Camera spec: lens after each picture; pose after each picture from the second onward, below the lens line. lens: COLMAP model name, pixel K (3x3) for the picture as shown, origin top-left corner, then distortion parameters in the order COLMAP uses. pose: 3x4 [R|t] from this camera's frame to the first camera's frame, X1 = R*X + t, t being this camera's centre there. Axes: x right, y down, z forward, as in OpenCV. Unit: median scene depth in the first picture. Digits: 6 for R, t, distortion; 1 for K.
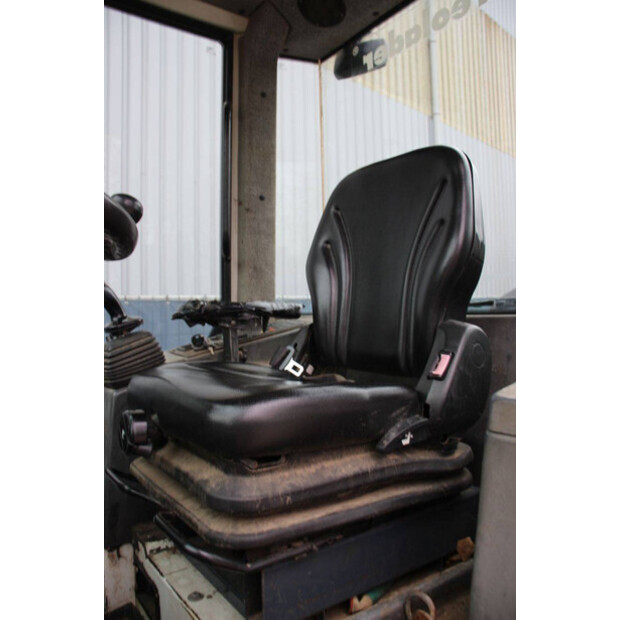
lens RADIAL K [[502.1, 0, 310.0], [0, 502.1, 310.0], [0, 0, 1]] dist [-0.121838, 0.011364]
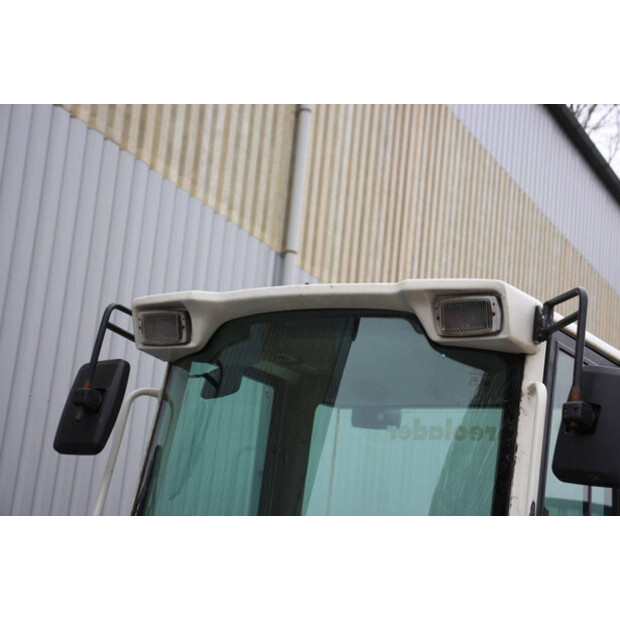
lens RADIAL K [[1441.5, 0, 310.0], [0, 1441.5, 310.0], [0, 0, 1]] dist [0.368284, -0.019472]
pose [[0.920020, 0.191639, 0.341816, -0.245464], [-0.116275, 0.966482, -0.228895, 0.007863], [-0.374224, 0.170844, 0.911465, -0.409591]]
